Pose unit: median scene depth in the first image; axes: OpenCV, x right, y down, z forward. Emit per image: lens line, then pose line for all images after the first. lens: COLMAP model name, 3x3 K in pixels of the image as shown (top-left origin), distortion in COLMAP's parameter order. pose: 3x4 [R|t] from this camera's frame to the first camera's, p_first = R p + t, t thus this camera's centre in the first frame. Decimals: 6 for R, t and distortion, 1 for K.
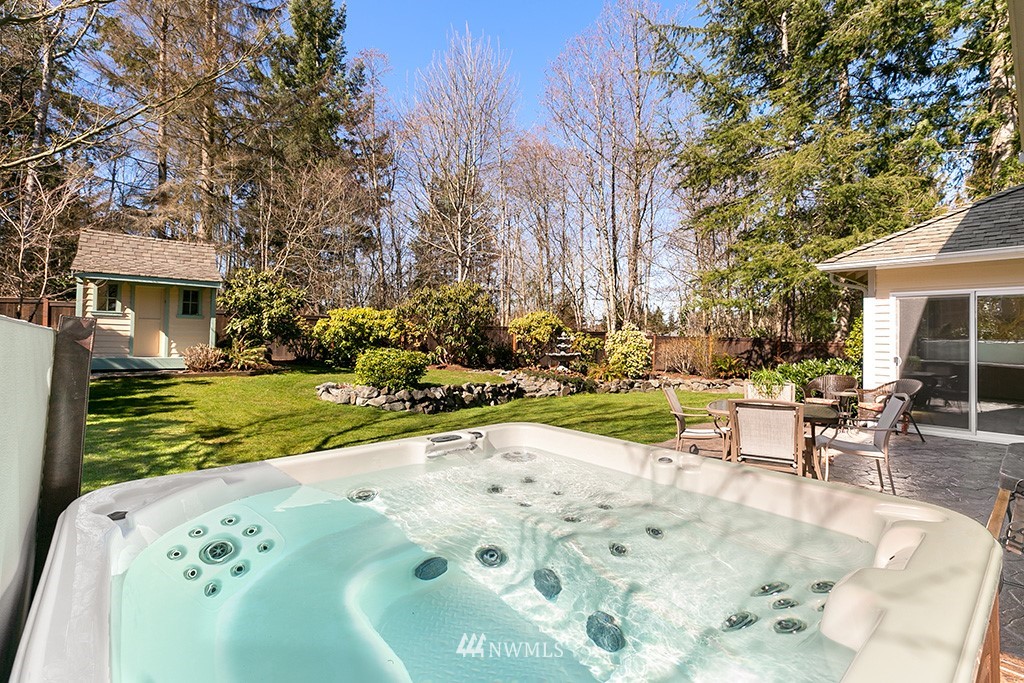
lens RADIAL K [[460.8, 0, 512.0], [0, 460.8, 341.5], [0, 0, 1]] dist [-0.001091, 0.000050]
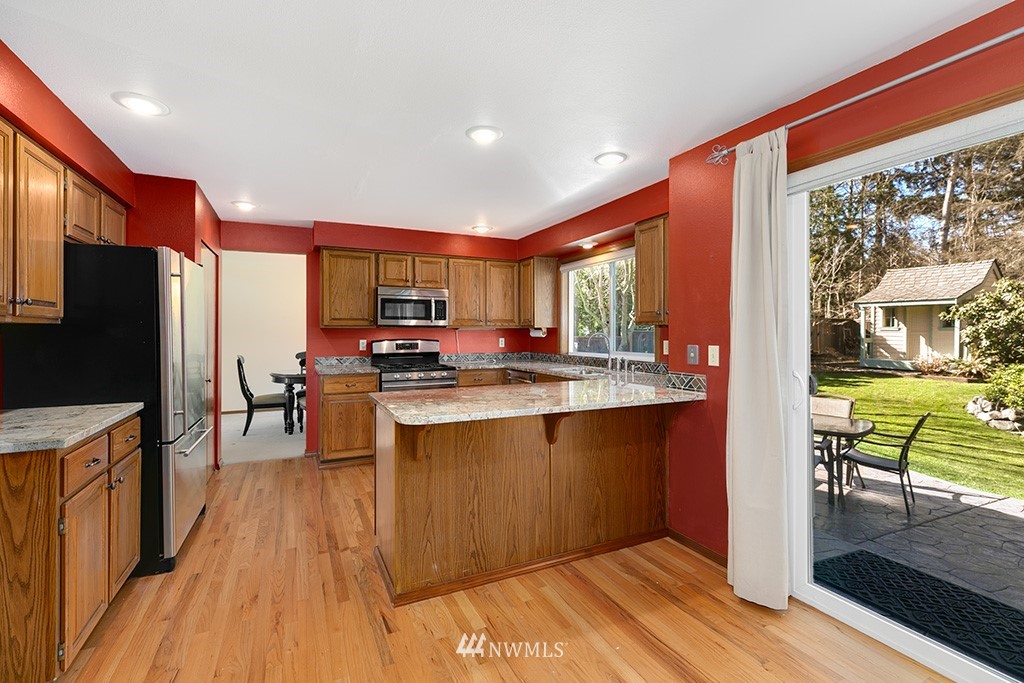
lens RADIAL K [[460.8, 0, 512.0], [0, 460.8, 341.5], [0, 0, 1]] dist [-0.001091, 0.000050]
pose [[-0.269359, 0.002586, -0.963036, 0.507632], [-0.014795, 0.999867, 0.006823, -0.009213], [0.962926, 0.016086, -0.269285, 0.170974]]
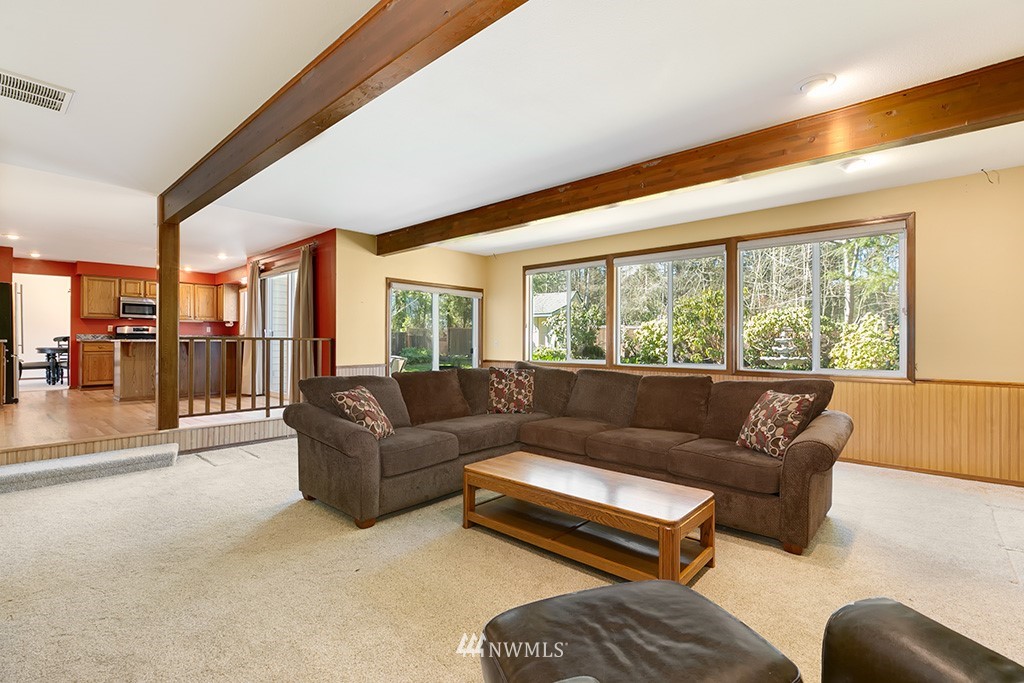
lens RADIAL K [[460.8, 0, 512.0], [0, 460.8, 341.5], [0, 0, 1]] dist [-0.001091, 0.000050]
pose [[0.123284, -0.012811, -0.992289, 0.861849], [-0.015410, 0.999771, -0.014822, 0.014410], [0.992252, 0.017119, 0.123059, 0.414088]]
